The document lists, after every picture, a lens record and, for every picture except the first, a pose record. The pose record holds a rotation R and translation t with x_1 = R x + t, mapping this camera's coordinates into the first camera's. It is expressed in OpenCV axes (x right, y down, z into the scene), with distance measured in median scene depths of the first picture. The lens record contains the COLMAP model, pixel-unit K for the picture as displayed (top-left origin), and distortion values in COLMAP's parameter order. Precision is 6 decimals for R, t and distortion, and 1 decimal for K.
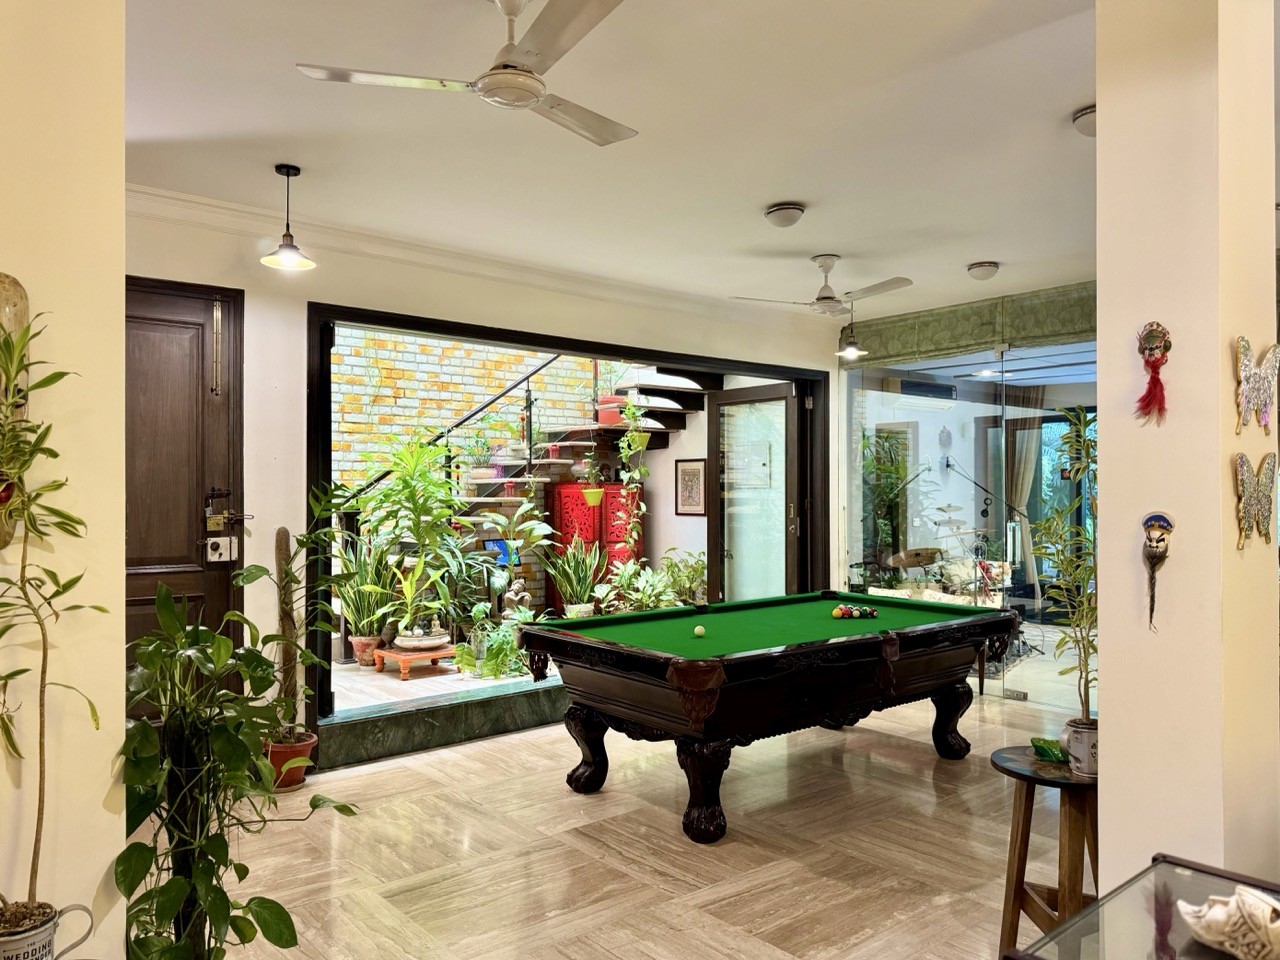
lens RADIAL K [[926.7, 0, 641.2], [0, 926.7, 489.6], [0, 0, 1]] dist [0.096662, -0.150987]
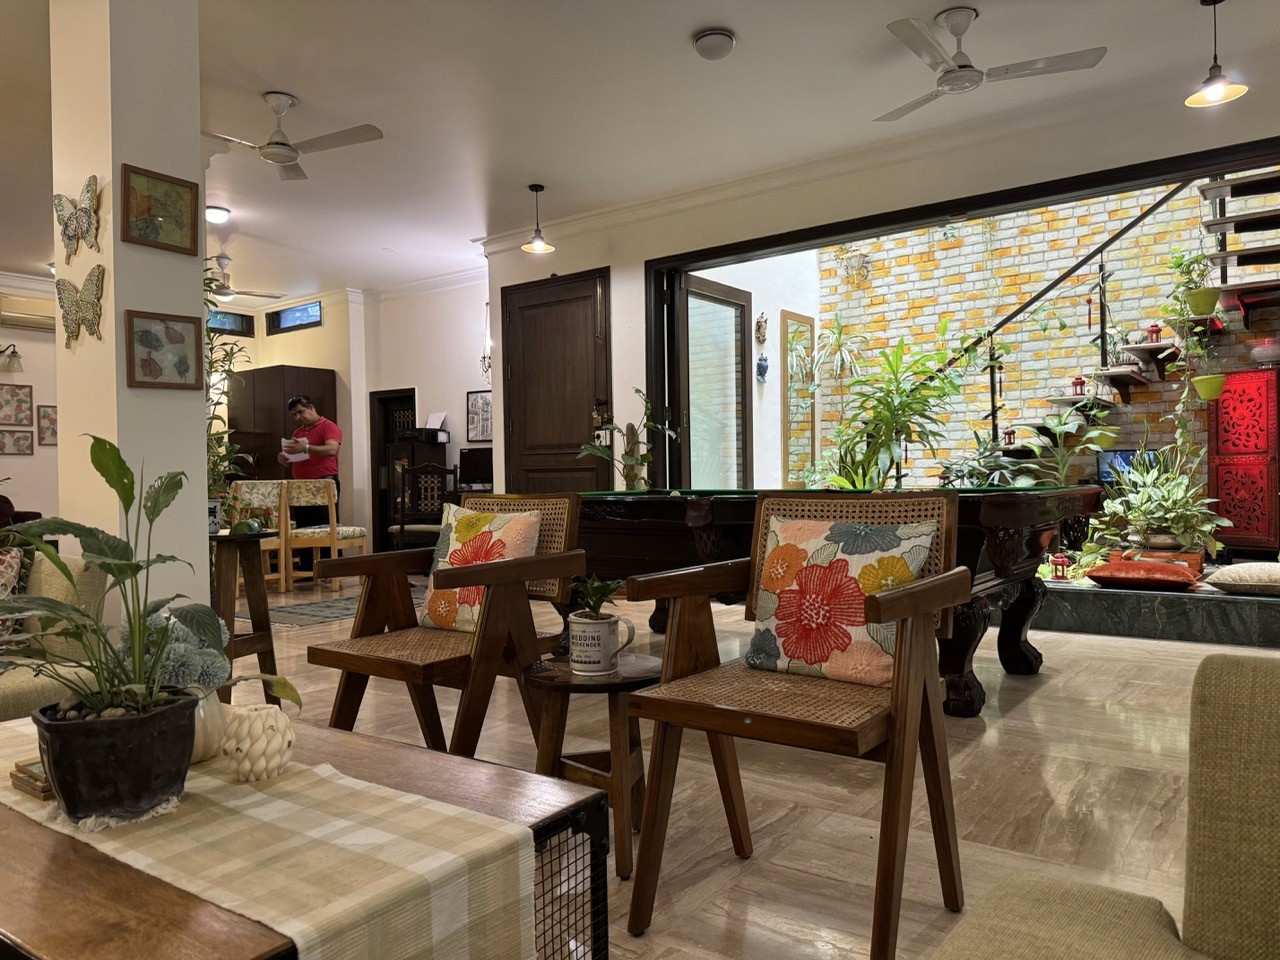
lens RADIAL K [[909.7, 0, 645.4], [0, 909.7, 489.6], [0, 0, 1]] dist [0.056903, -0.082395]
pose [[0.236110, 0.009322, -0.971682, 0.719902], [0.021084, 0.999669, 0.014714, 0.089910], [0.971498, -0.023961, 0.235835, 0.503763]]
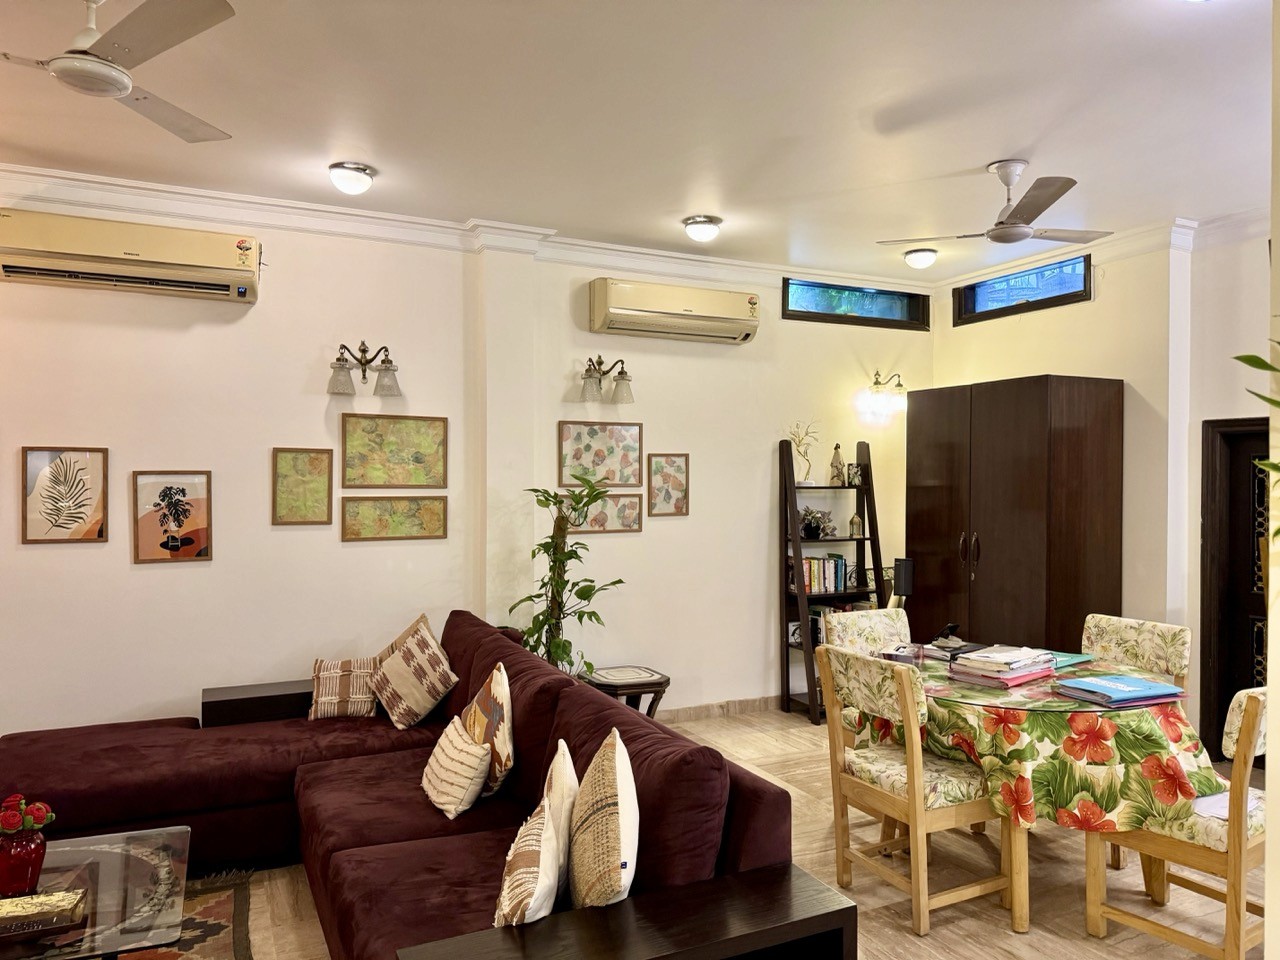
lens RADIAL K [[897.7, 0, 644.1], [0, 897.7, 487.5], [0, 0, 1]] dist [0.100228, -0.147026]
pose [[-0.233325, 0.013482, -0.972305, 0.027810], [0.003275, 0.999909, 0.013079, -0.010965], [0.972393, -0.000133, -0.233348, 0.154652]]
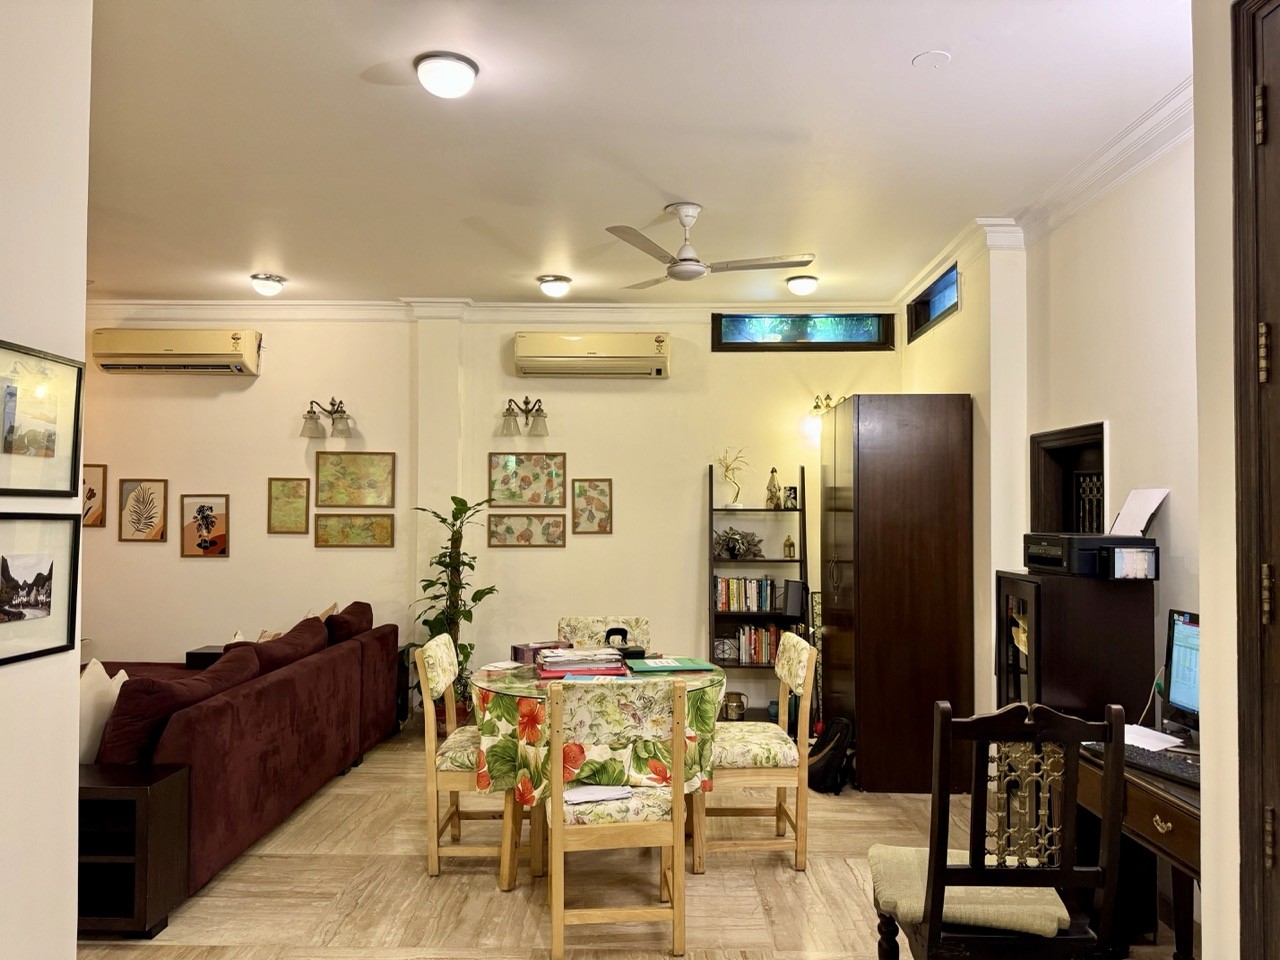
lens RADIAL K [[897.7, 0, 644.1], [0, 897.7, 487.5], [0, 0, 1]] dist [0.100228, -0.147026]
pose [[-0.658499, -0.016874, -0.752392, -0.116311], [0.000546, 0.999738, -0.022899, -0.000578], [0.752581, -0.015489, -0.658317, 0.648026]]
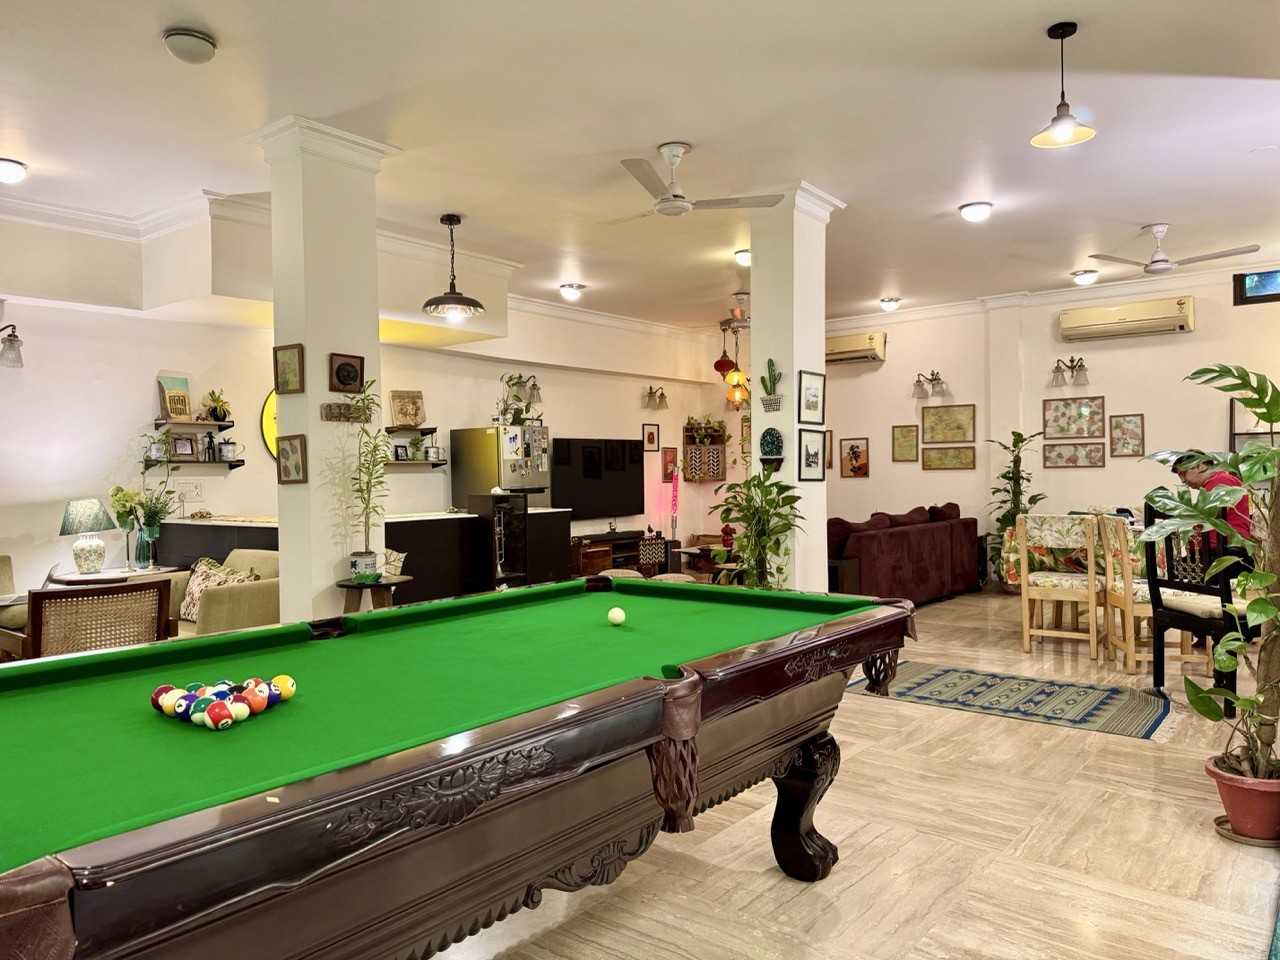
lens RADIAL K [[897.7, 0, 644.1], [0, 897.7, 487.5], [0, 0, 1]] dist [0.100228, -0.147026]
pose [[-0.981241, 0.019890, -0.191759, 0.109071], [0.017684, 0.999756, 0.013205, 0.041210], [0.191975, 0.009566, -0.981353, 1.098433]]
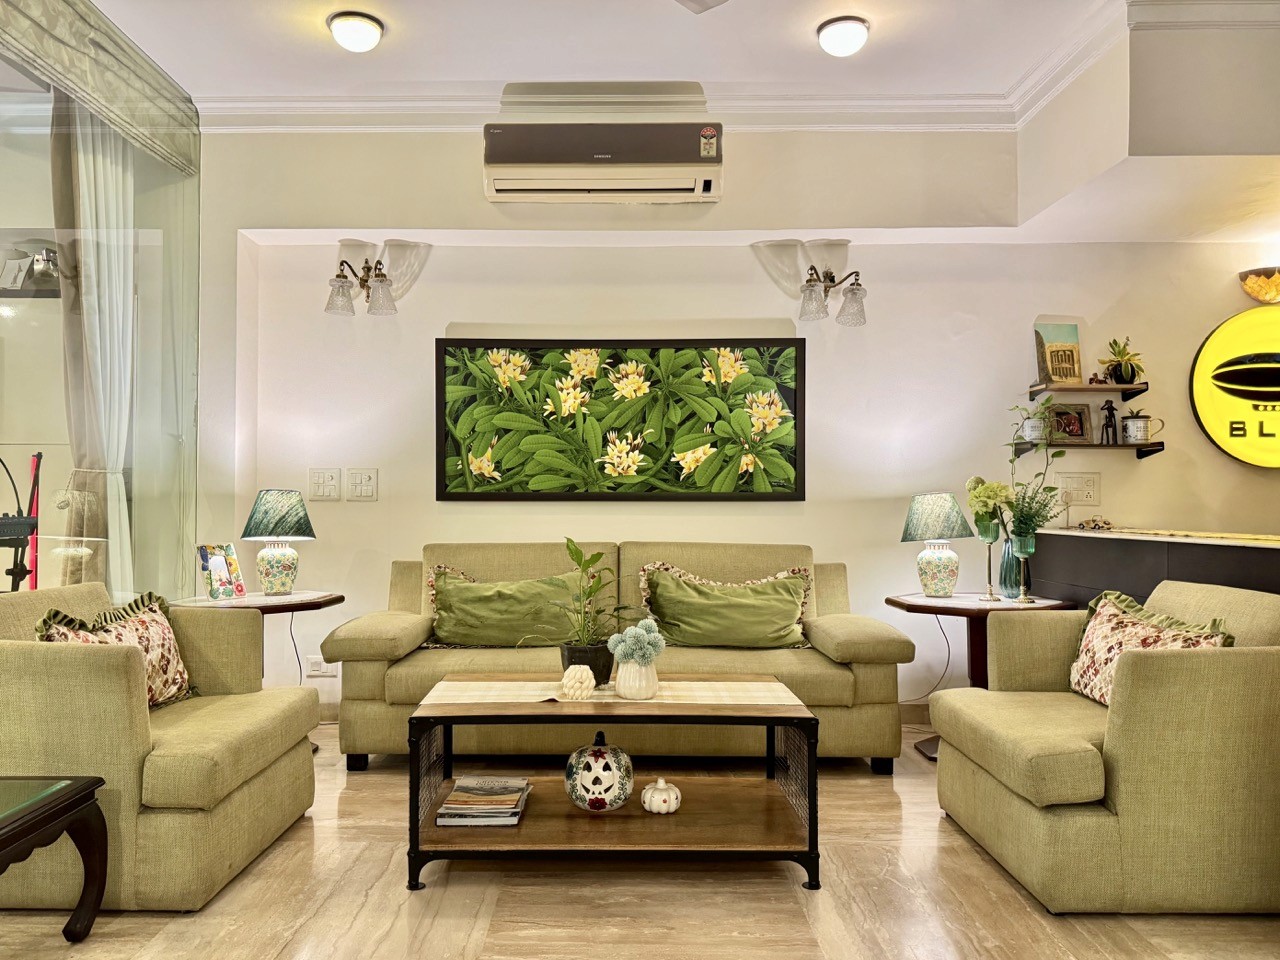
lens RADIAL K [[937.4, 0, 605.6], [0, 937.4, 463.9], [0, 0, 1]] dist [0.092648, -0.126333]
pose [[-0.755397, 0.019137, 0.654987, 0.206210], [-0.005189, 0.999367, -0.035184, 0.057325], [-0.655246, -0.029976, -0.754820, 0.792088]]
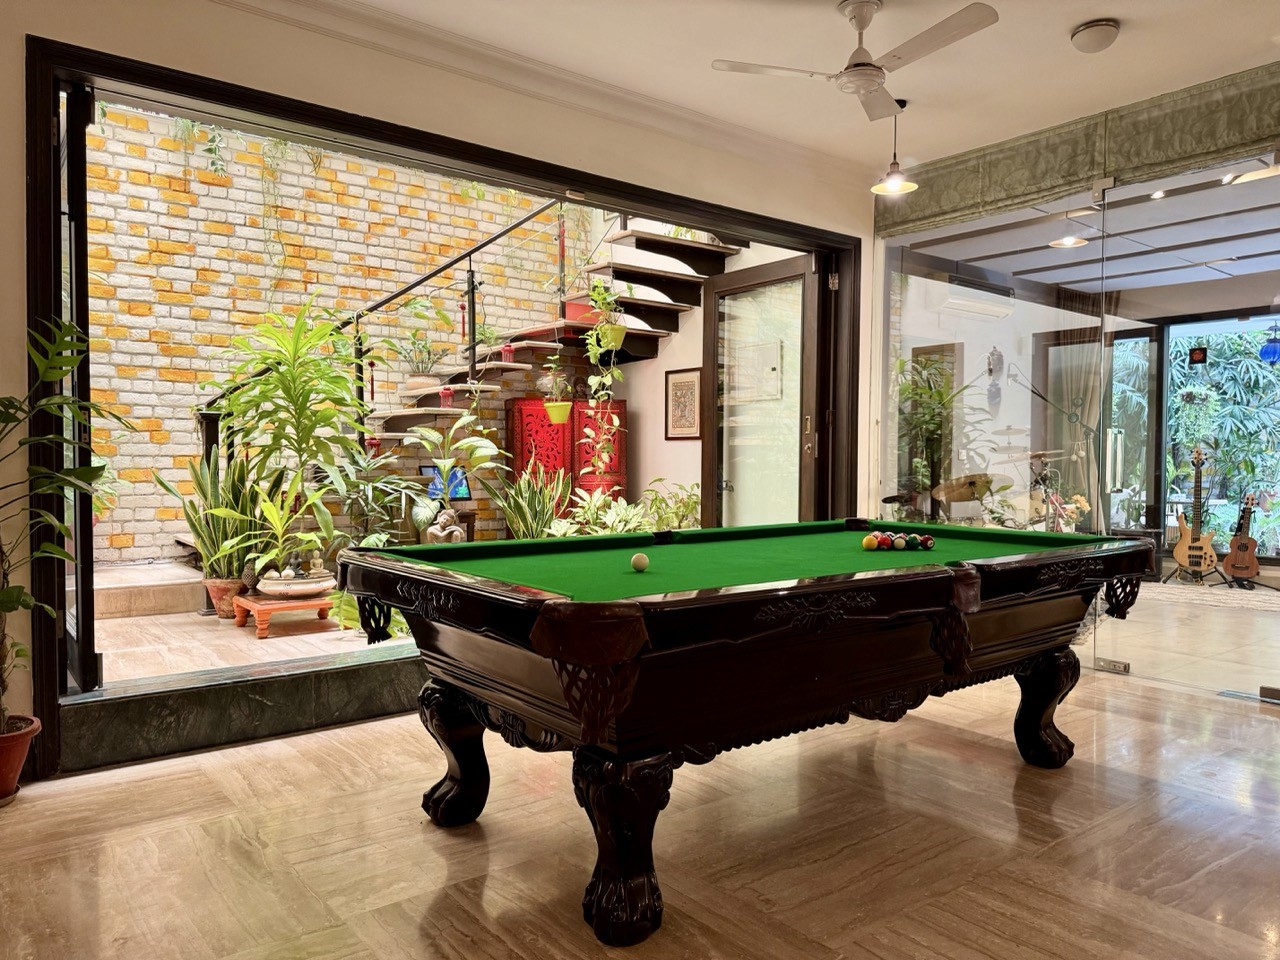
lens RADIAL K [[912.6, 0, 643.7], [0, 912.6, 490.3], [0, 0, 1]] dist [0.039993, -0.057030]
pose [[0.999620, 0.006247, -0.026854, 0.055581], [-0.005238, 0.999283, 0.037487, 0.058350], [0.027069, -0.037332, 0.998936, 0.288533]]
